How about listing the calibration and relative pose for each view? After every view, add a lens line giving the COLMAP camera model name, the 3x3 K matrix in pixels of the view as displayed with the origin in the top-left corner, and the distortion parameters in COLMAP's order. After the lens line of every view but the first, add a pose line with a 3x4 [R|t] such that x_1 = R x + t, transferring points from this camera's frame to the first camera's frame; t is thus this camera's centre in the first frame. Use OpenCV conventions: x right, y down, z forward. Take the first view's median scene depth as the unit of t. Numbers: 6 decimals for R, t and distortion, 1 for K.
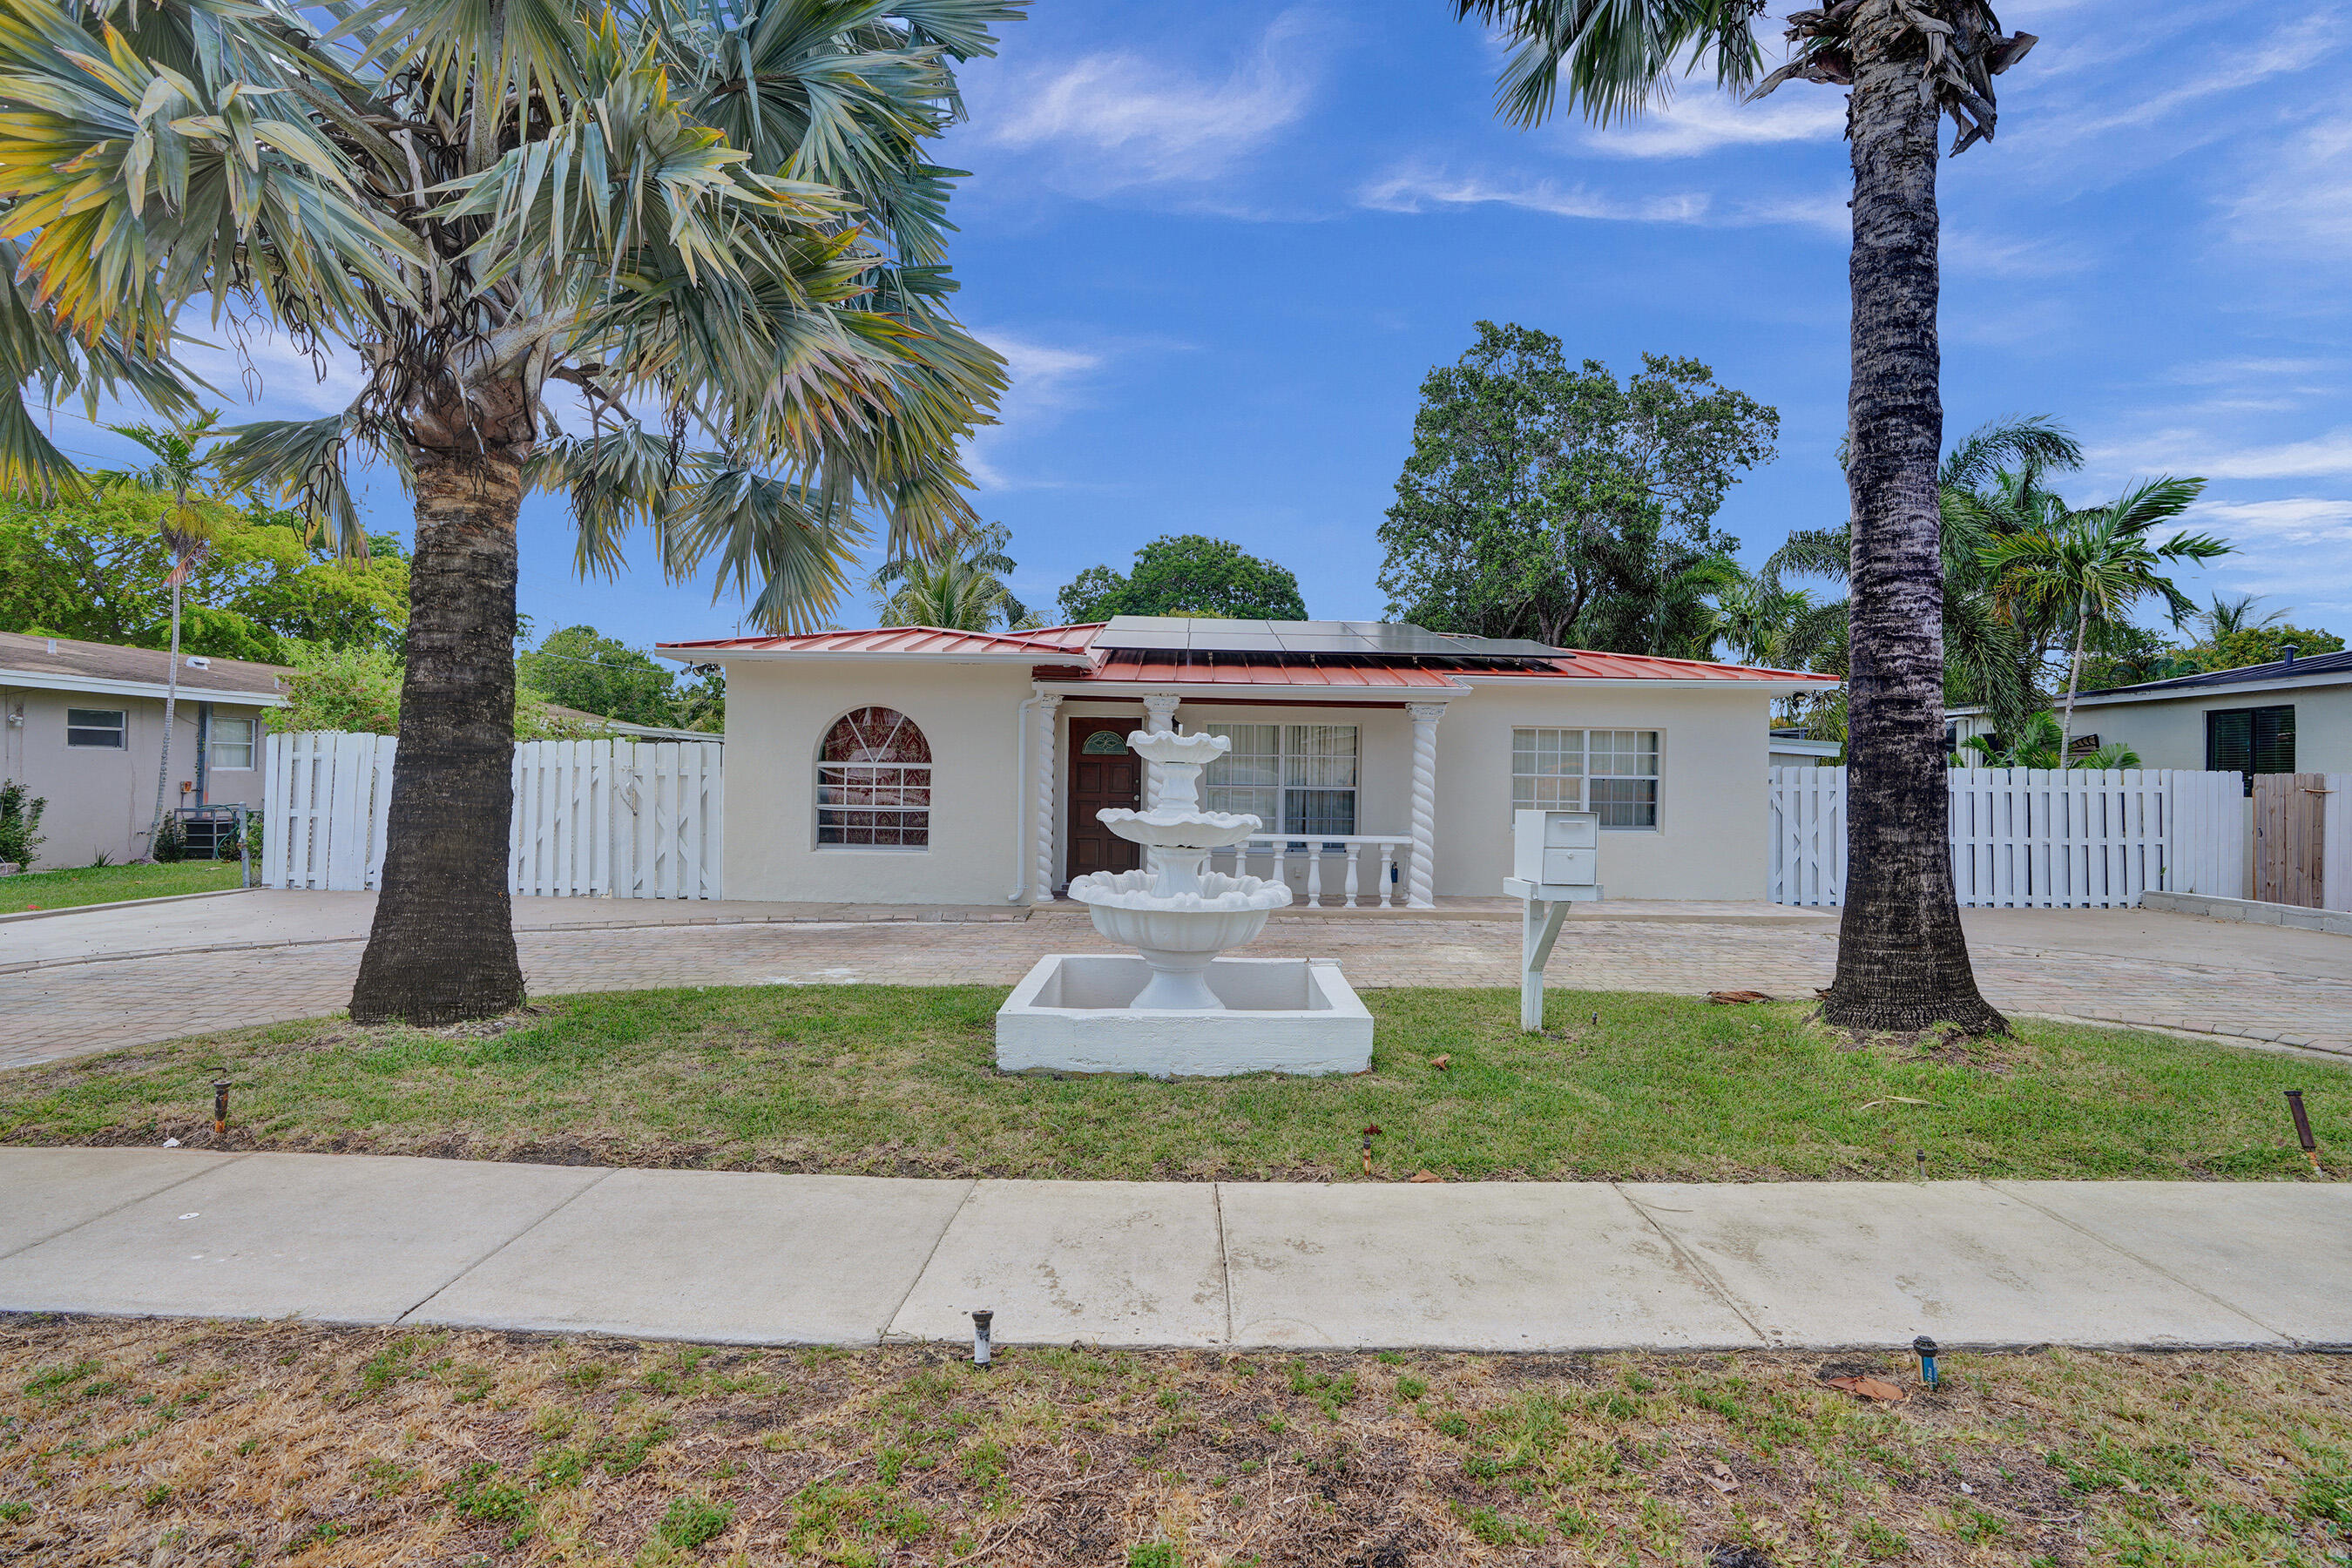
lens RADIAL K [[1098.4, 0, 1190.4], [0, 1098.4, 768.2], [0, 0, 1]] dist [-0.004167, -0.000078]
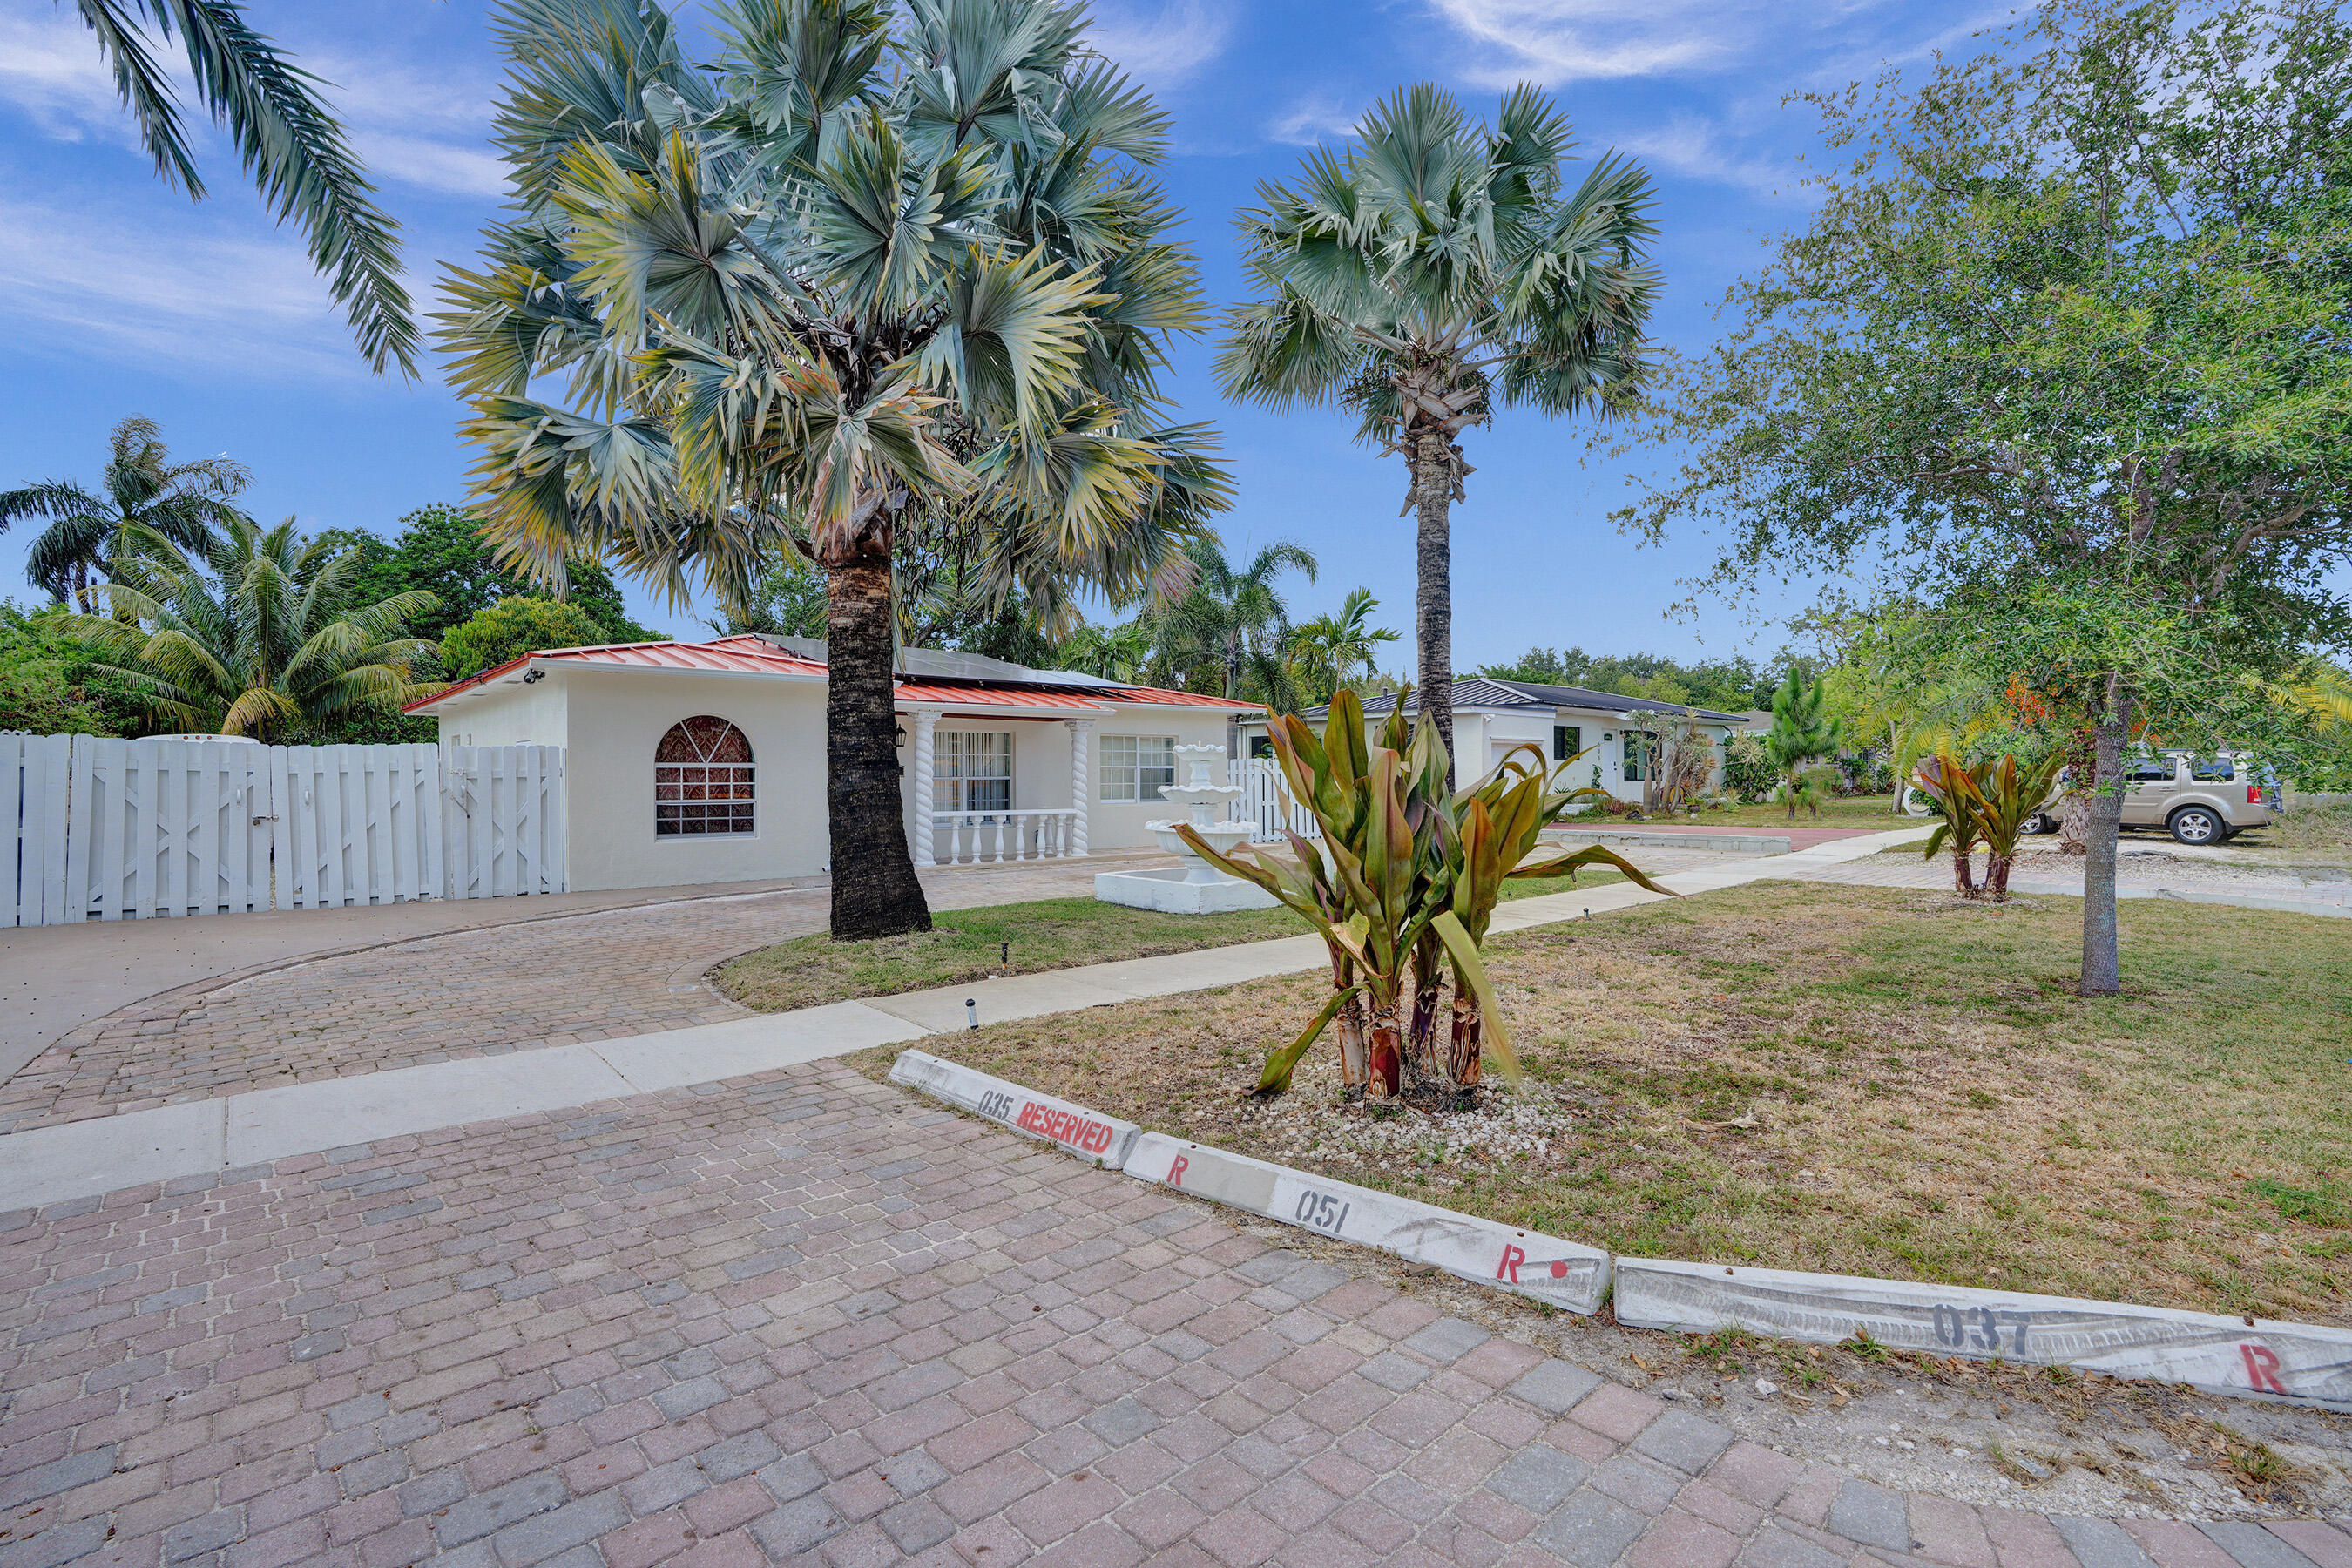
lens RADIAL K [[1098.4, 0, 1172.5], [0, 1098.4, 778.1], [0, 0, 1]] dist [-0.004167, -0.000078]
pose [[0.737755, -0.021040, 0.674741, -0.709291], [0.010965, 0.999756, 0.019185, -0.005909], [-0.674980, -0.006755, 0.737806, -0.195780]]
